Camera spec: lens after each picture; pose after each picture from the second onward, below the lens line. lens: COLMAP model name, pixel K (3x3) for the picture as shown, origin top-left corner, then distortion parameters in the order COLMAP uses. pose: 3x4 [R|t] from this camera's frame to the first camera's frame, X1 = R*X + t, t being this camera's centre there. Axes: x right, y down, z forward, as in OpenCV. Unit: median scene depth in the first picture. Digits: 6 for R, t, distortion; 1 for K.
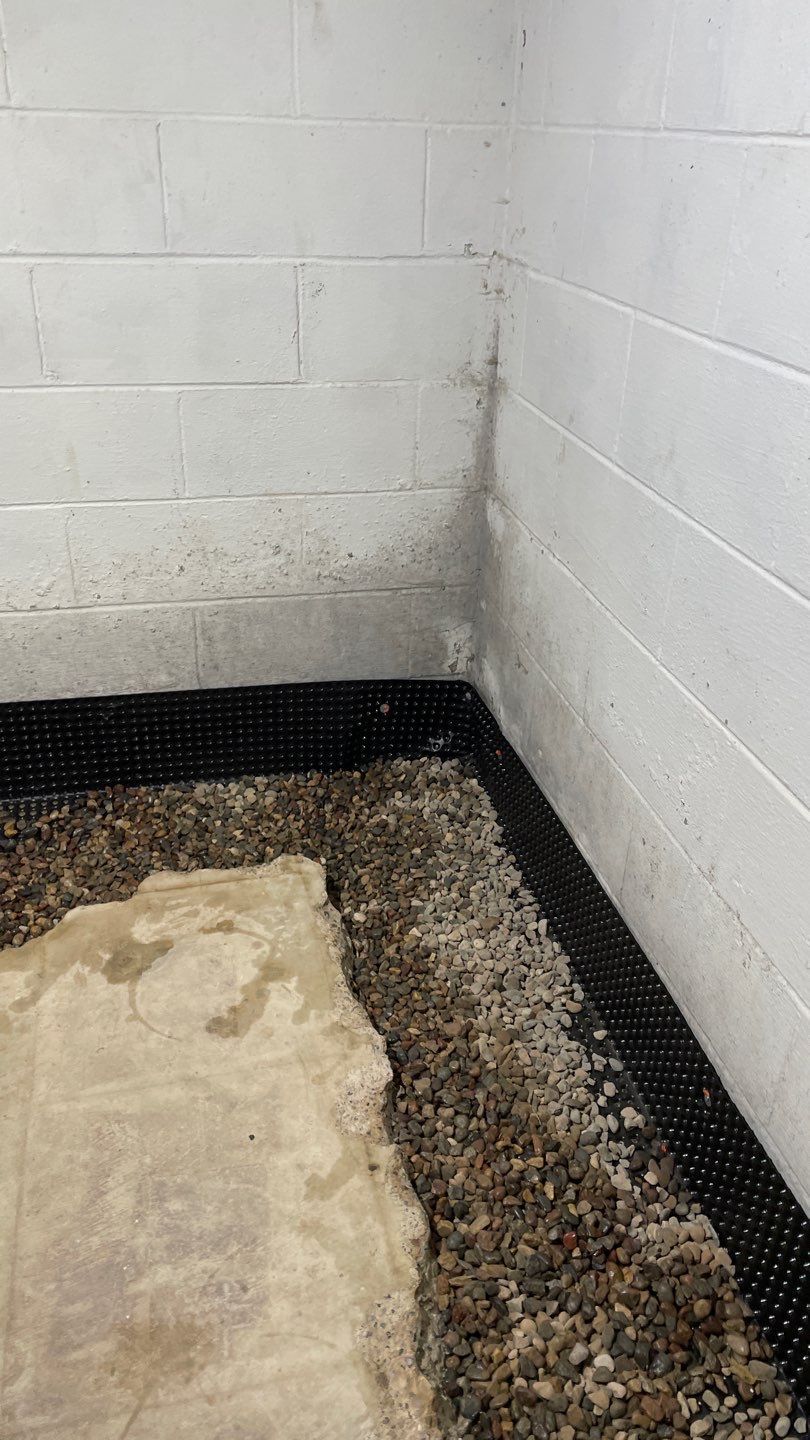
lens RADIAL K [[1085.3, 0, 398.9], [0, 1085.3, 733.8], [0, 0, 1]] dist [0.069867, -0.093187]
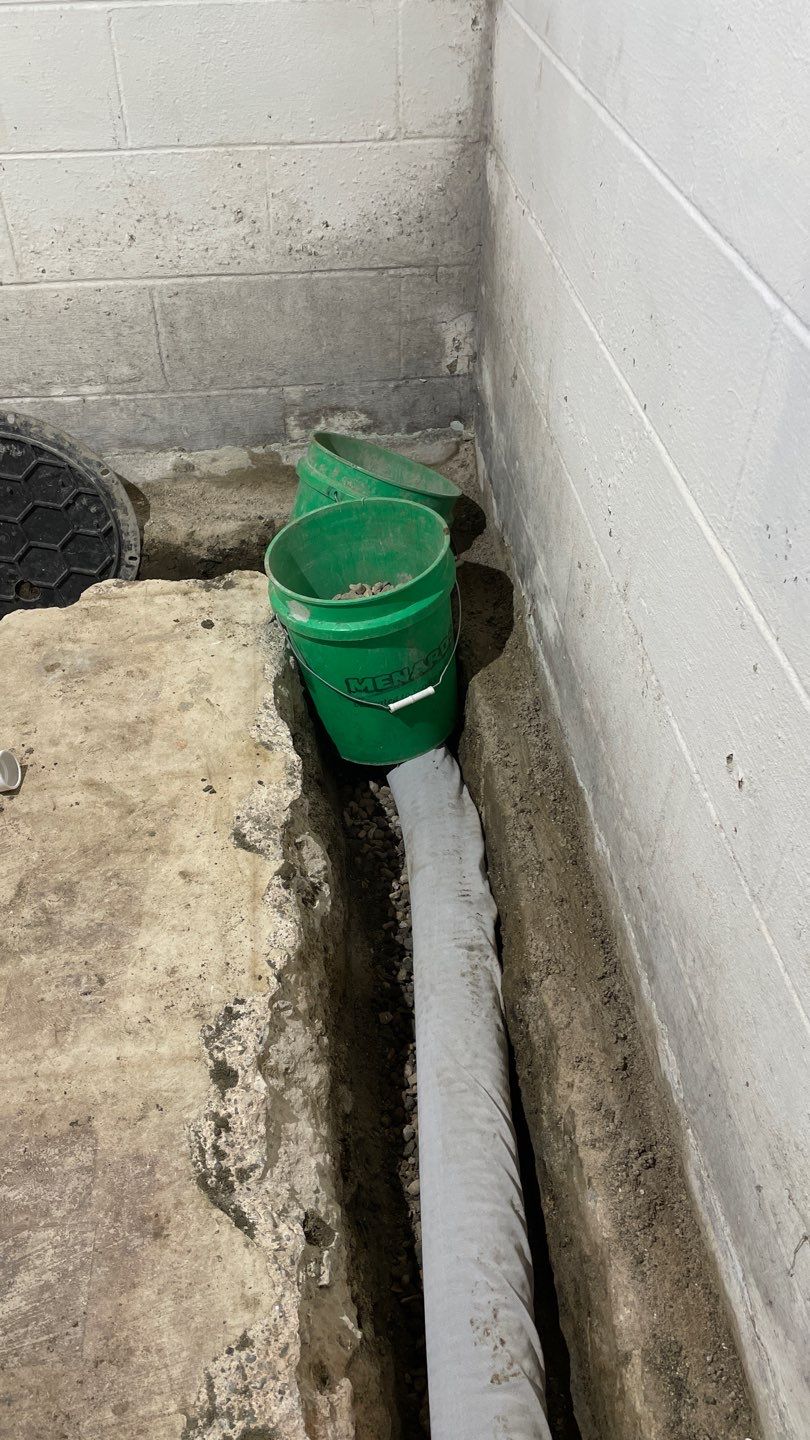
lens RADIAL K [[1085.3, 0, 402.4], [0, 1085.3, 734.7], [0, 0, 1]] dist [0.069867, -0.093187]
pose [[0.992028, 0.056759, -0.112513, 0.140247], [-0.029410, 0.972448, 0.231256, 0.027979], [0.122539, -0.226103, 0.966365, 0.072076]]
